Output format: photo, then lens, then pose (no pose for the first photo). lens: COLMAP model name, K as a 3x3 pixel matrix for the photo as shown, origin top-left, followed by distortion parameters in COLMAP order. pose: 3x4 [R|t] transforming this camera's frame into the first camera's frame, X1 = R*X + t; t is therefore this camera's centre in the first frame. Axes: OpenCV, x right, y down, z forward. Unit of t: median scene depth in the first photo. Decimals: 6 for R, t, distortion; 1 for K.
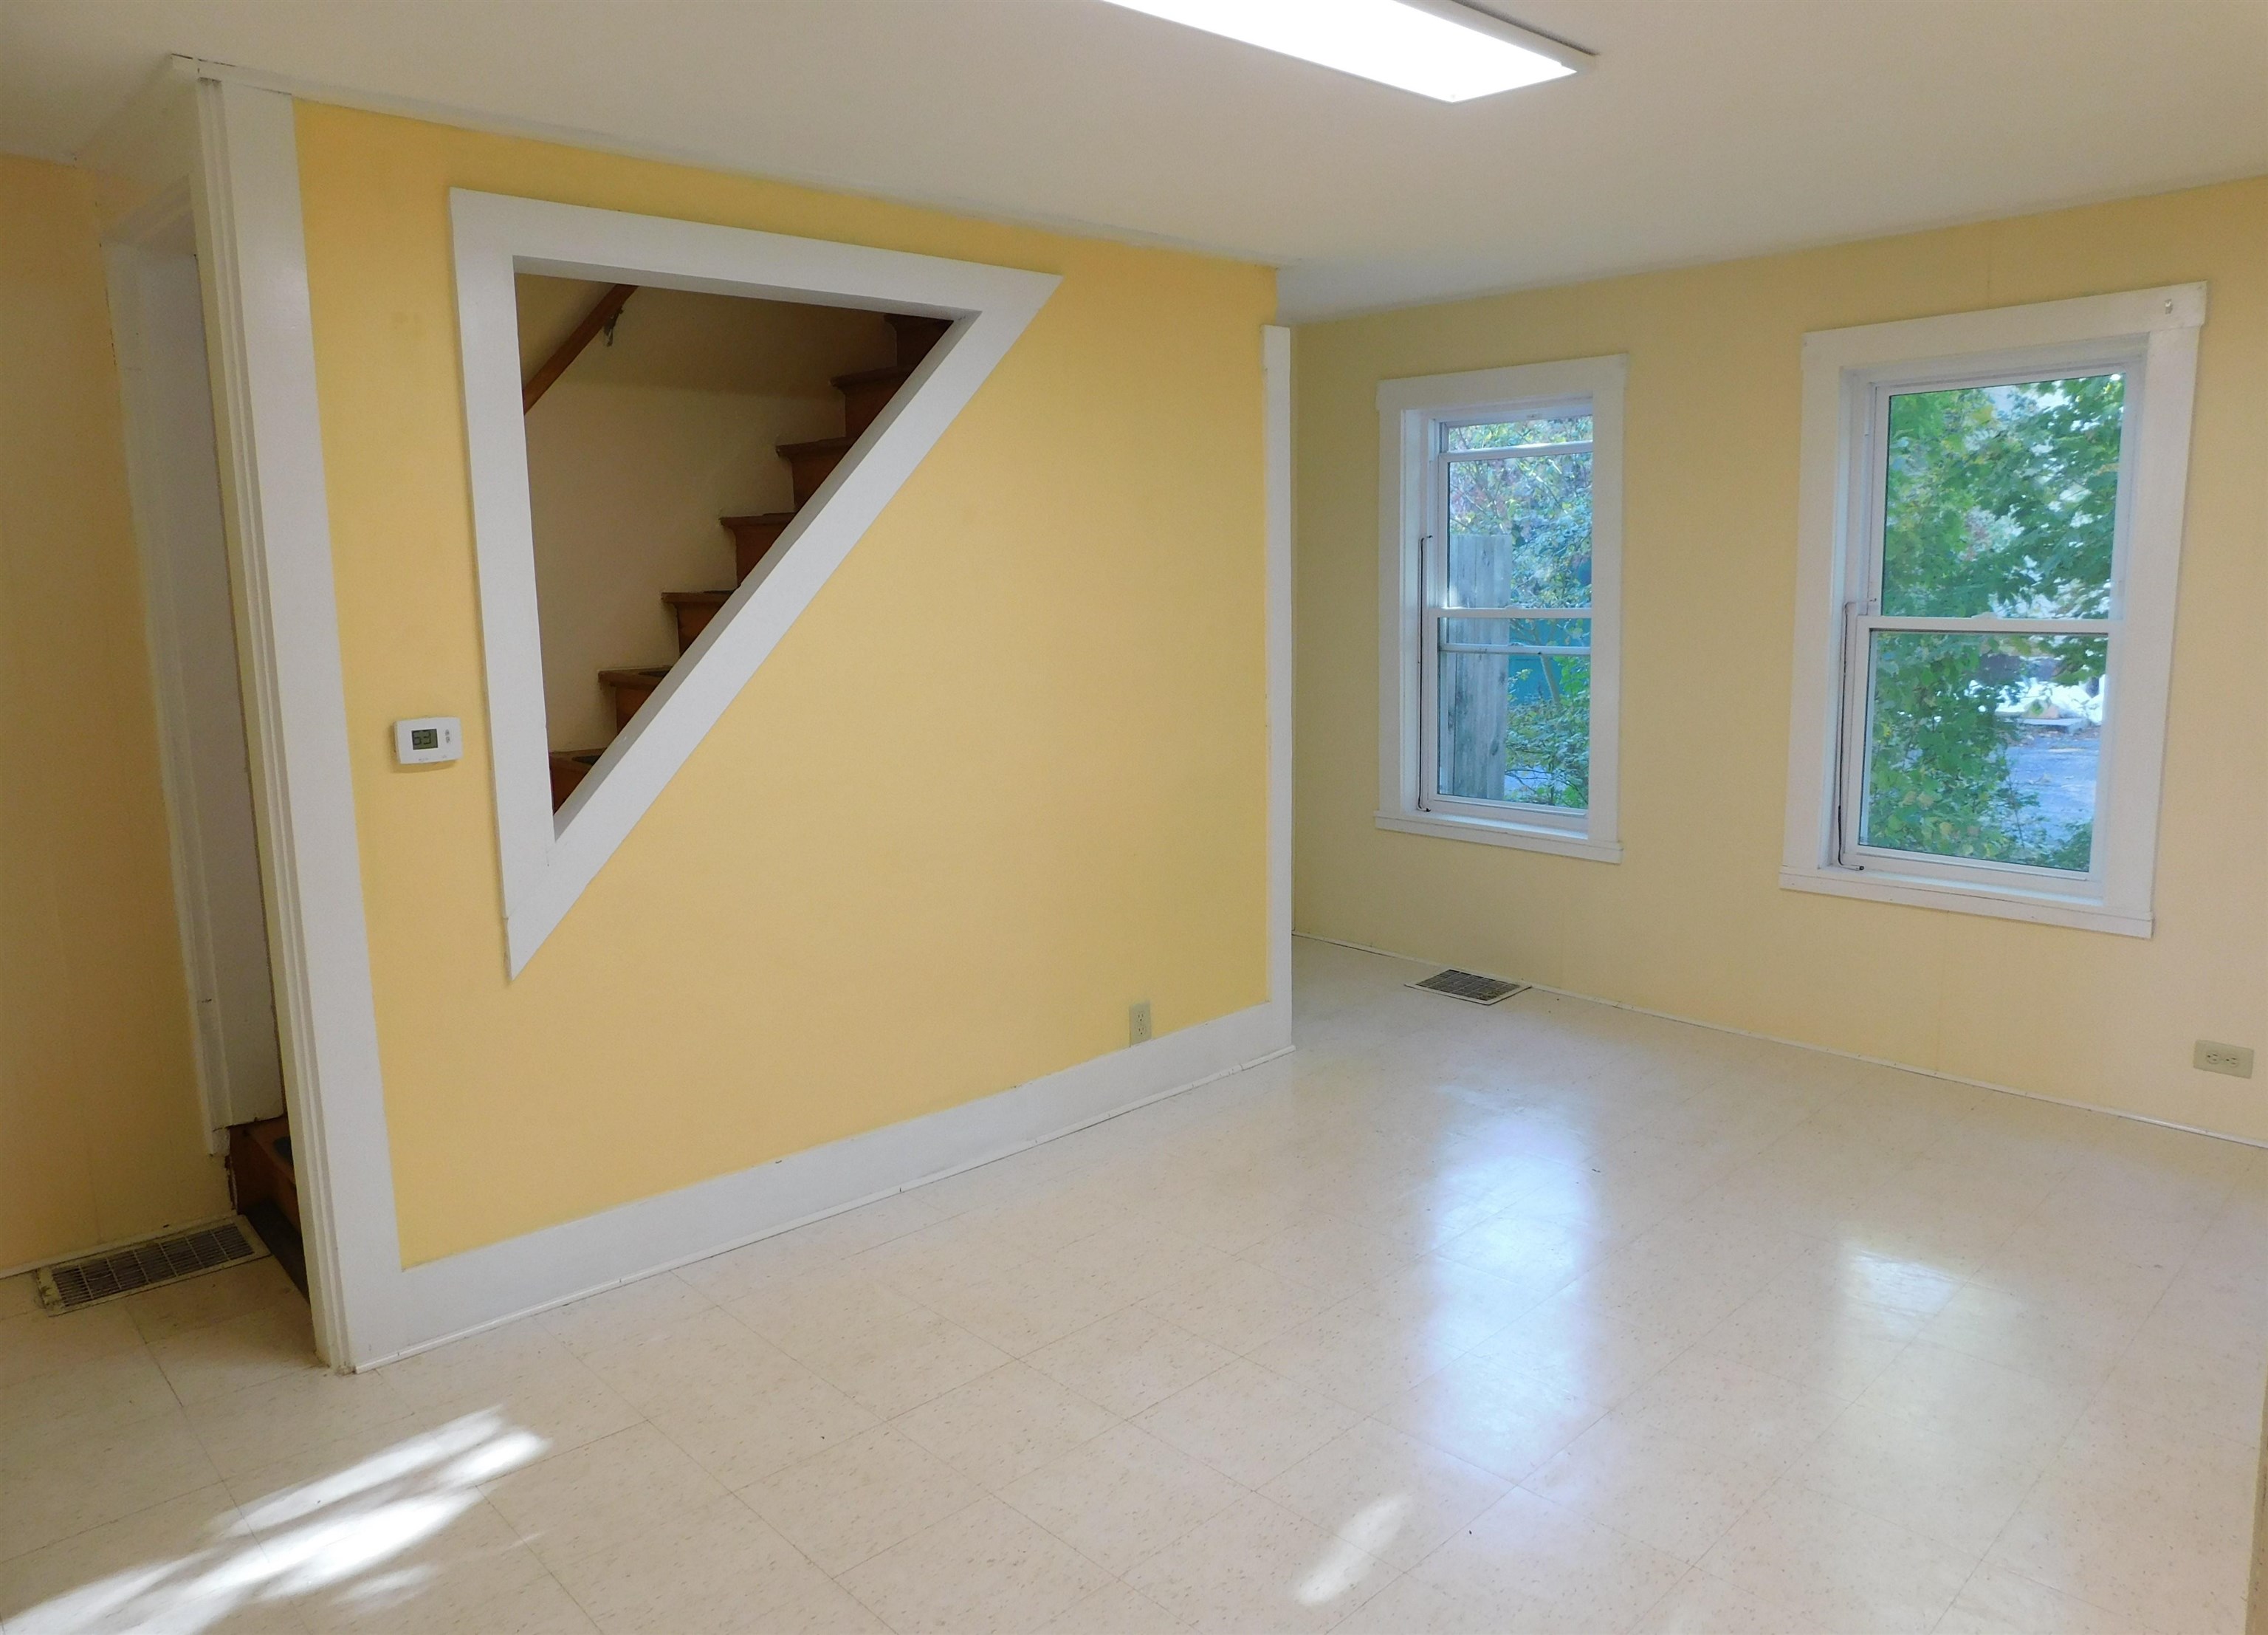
lens RADIAL K [[1544.5, 0, 1139.4], [0, 1544.5, 799.5], [0, 0, 1]] dist [-0.025398, 0.011223]
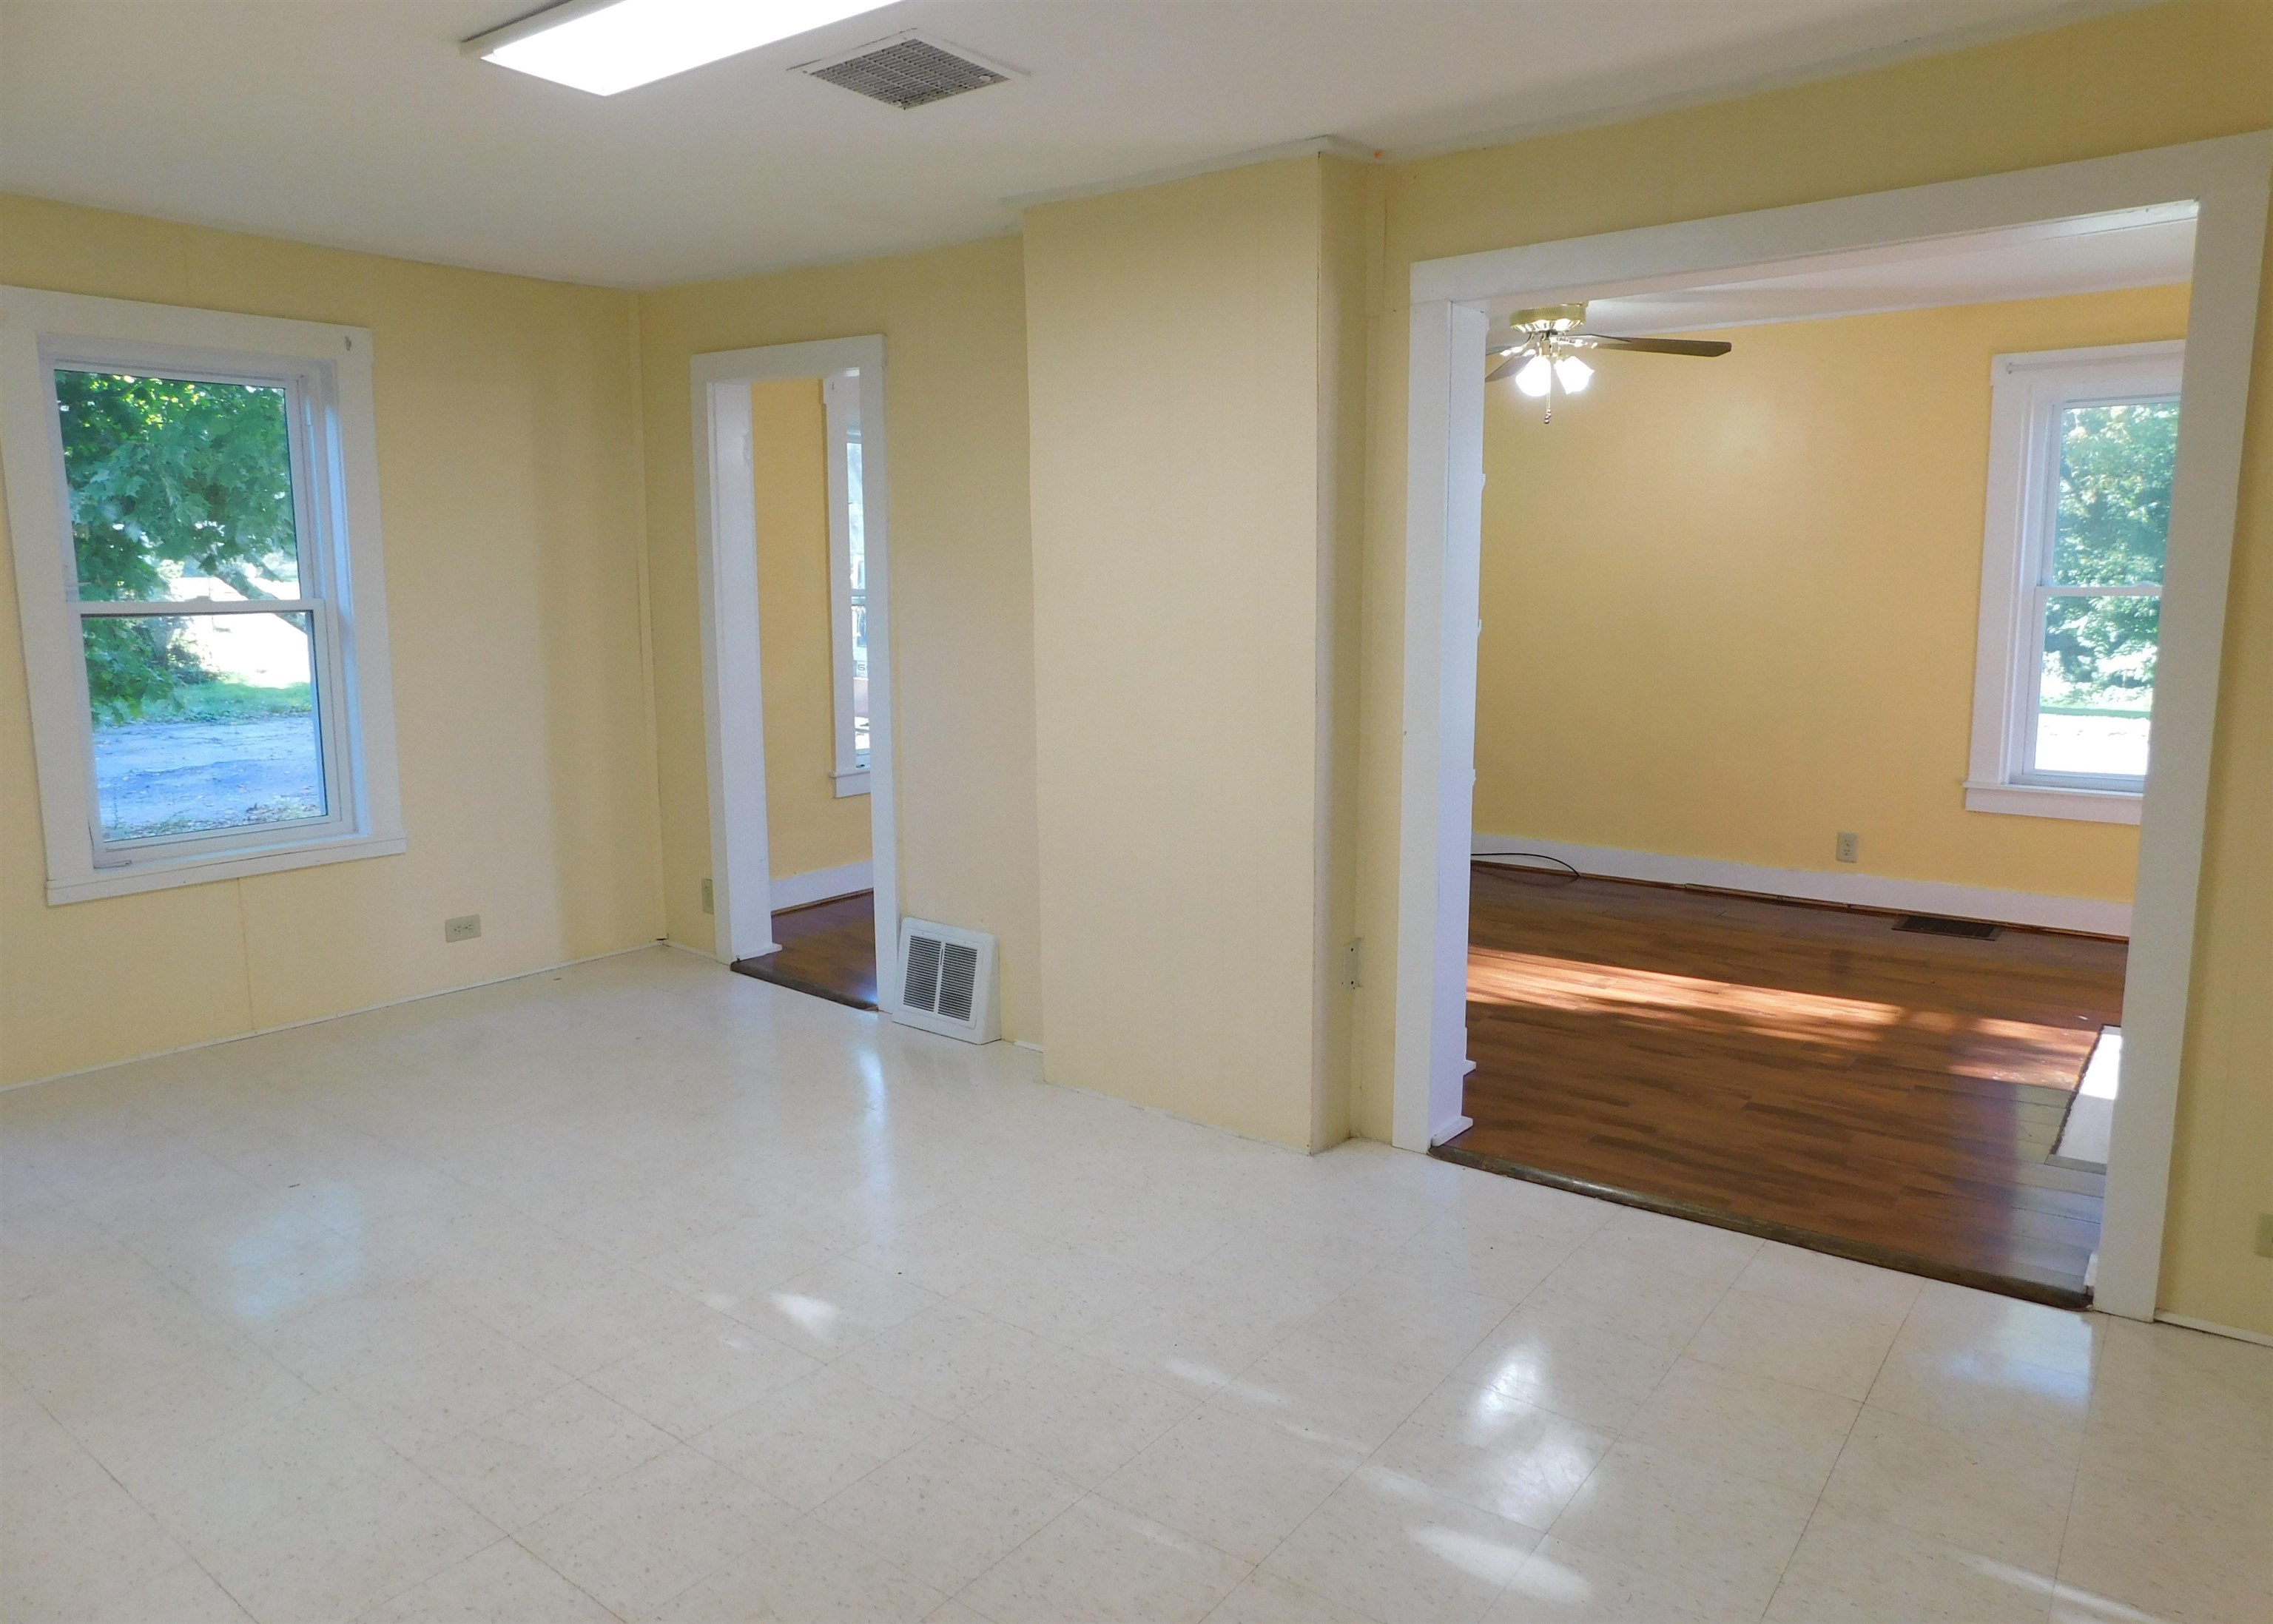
lens RADIAL K [[1539.7, 0, 1141.1], [0, 1539.7, 812.3], [0, 0, 1]] dist [-0.006346, -0.001572]
pose [[-0.157653, -0.136779, 0.977976, -0.651586], [0.150055, 0.975542, 0.160628, -0.052328], [-0.976027, 0.172074, -0.133272, 0.575266]]
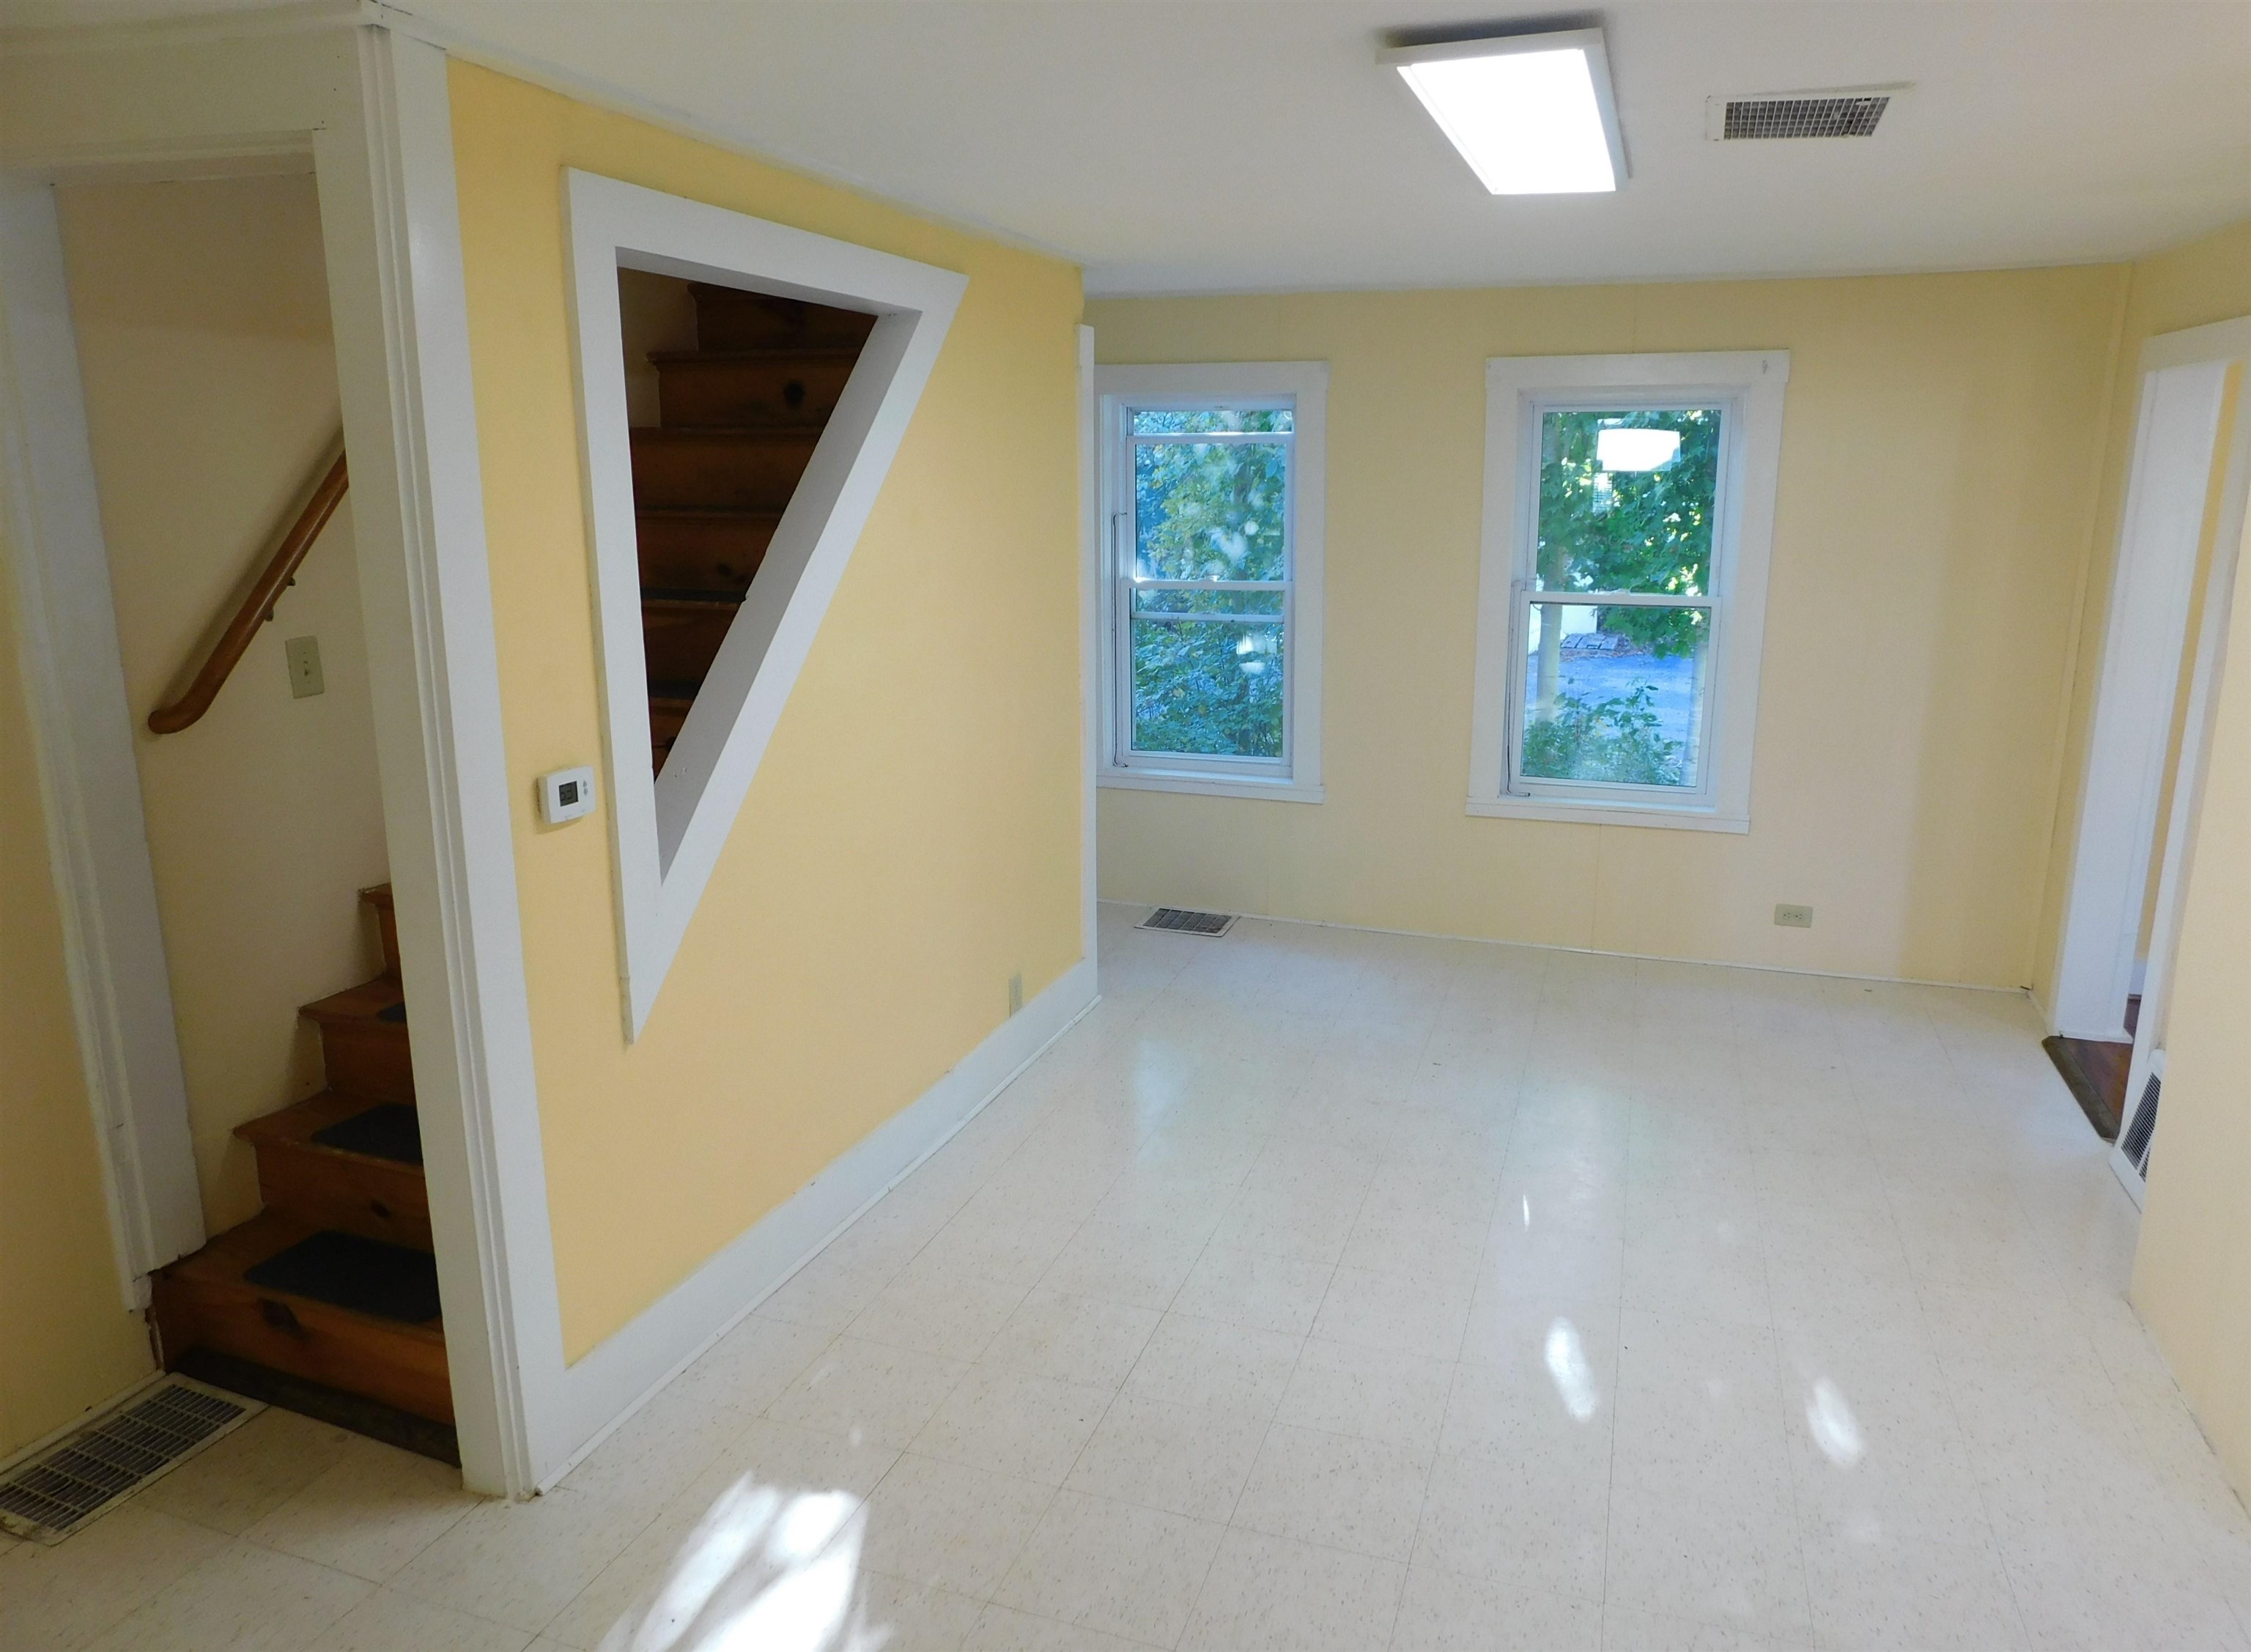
lens RADIAL K [[1556.9, 0, 1126.5], [0, 1556.9, 822.6], [0, 0, 1]] dist [-0.007622, 0.005494]
pose [[0.885245, -0.085050, 0.457284, -0.454977], [0.053821, 0.995267, 0.080917, -0.059990], [-0.462001, -0.047020, 0.885632, 0.032189]]
